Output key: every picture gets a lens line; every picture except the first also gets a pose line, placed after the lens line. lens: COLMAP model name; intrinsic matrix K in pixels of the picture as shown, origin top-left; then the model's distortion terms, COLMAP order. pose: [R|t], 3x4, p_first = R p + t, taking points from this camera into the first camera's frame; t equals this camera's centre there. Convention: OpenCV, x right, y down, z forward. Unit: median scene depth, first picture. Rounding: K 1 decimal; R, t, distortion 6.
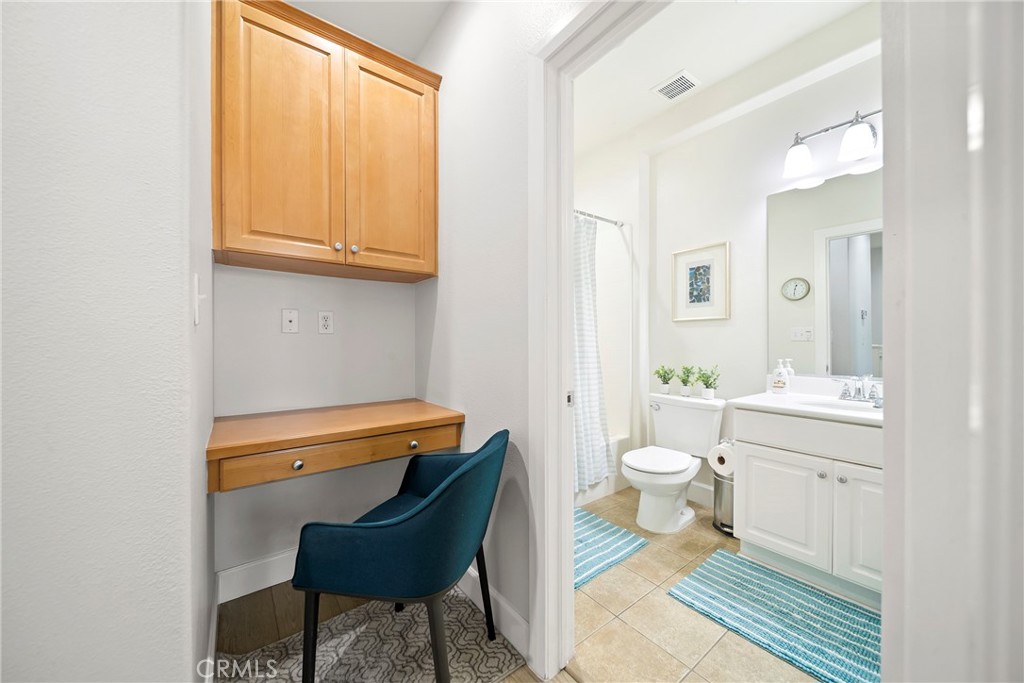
lens RADIAL K [[365.2, 0, 512.8], [0, 365.2, 337.8], [0, 0, 1]] dist [-0.002013, -0.000144]
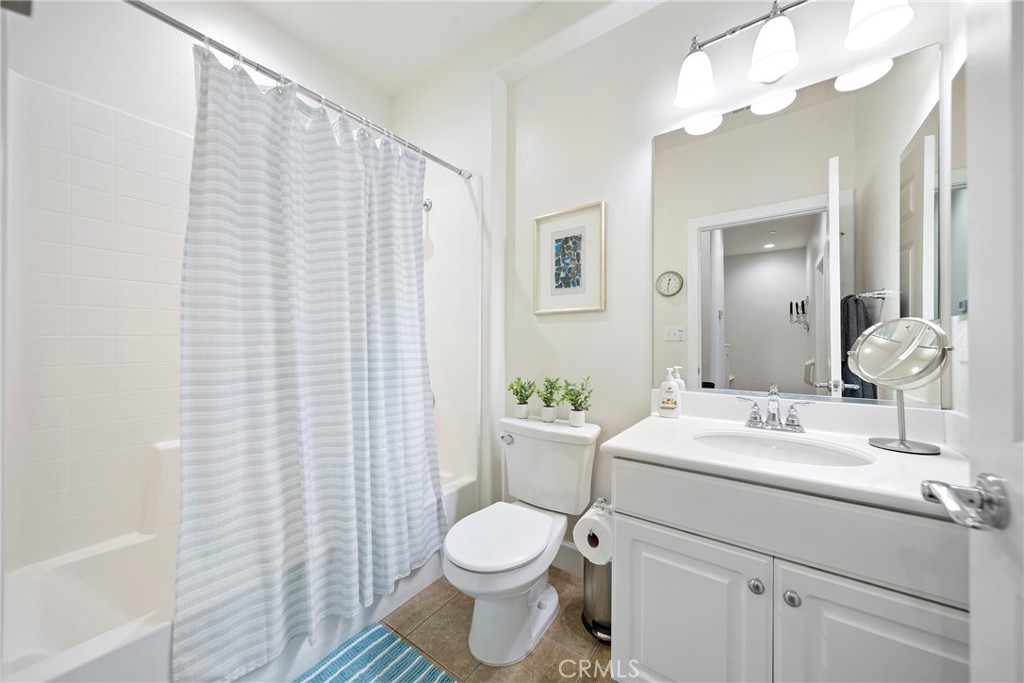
lens RADIAL K [[365.2, 0, 510.9], [0, 365.2, 341.3], [0, 0, 1]] dist [-0.002013, -0.000144]
pose [[0.958717, -0.002452, 0.284351, 0.206357], [-0.000336, 0.999952, 0.009756, 0.001258], [-0.284362, -0.009448, 0.958671, 0.353932]]
